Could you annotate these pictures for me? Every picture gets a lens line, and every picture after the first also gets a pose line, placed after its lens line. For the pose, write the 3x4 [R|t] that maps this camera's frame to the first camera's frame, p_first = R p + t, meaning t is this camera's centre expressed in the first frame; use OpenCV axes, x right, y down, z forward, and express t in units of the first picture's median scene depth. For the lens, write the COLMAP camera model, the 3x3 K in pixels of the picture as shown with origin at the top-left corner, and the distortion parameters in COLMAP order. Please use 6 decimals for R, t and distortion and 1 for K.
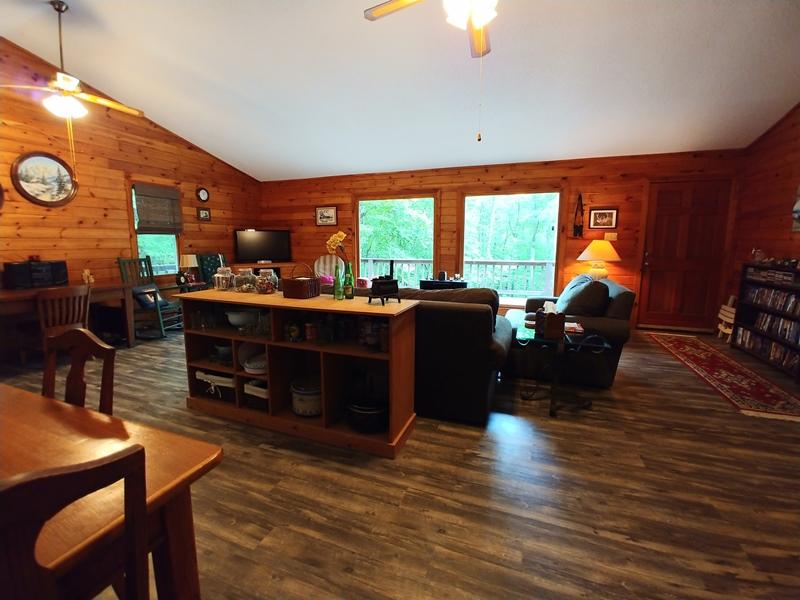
lens RADIAL K [[351.8, 0, 395.6], [0, 351.8, 291.4], [0, 0, 1]] dist [-0.027979, 0.003876]
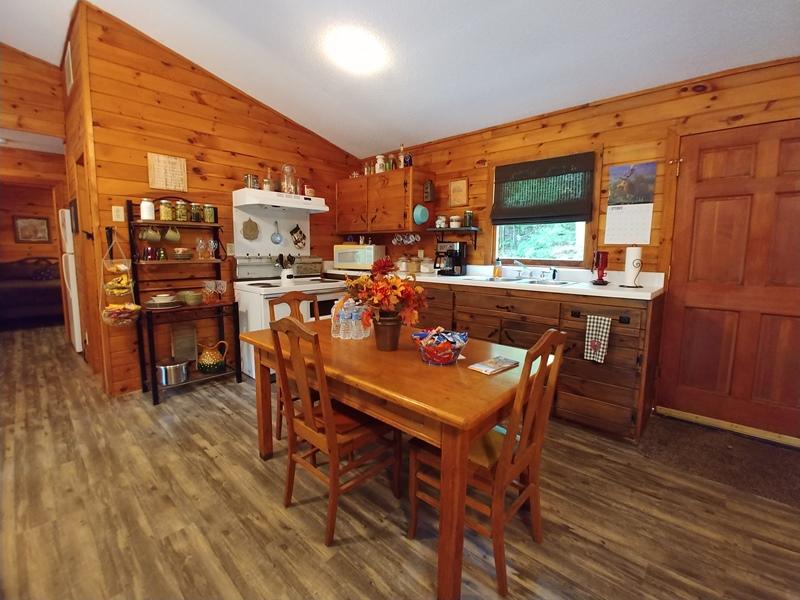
lens RADIAL K [[351.8, 0, 394.5], [0, 351.8, 292.6], [0, 0, 1]] dist [-0.027979, 0.003876]
pose [[-0.928638, -0.053888, 0.367053, -0.455660], [0.042397, 0.967497, 0.249302, -0.073831], [-0.368557, 0.247073, -0.896170, 0.518536]]
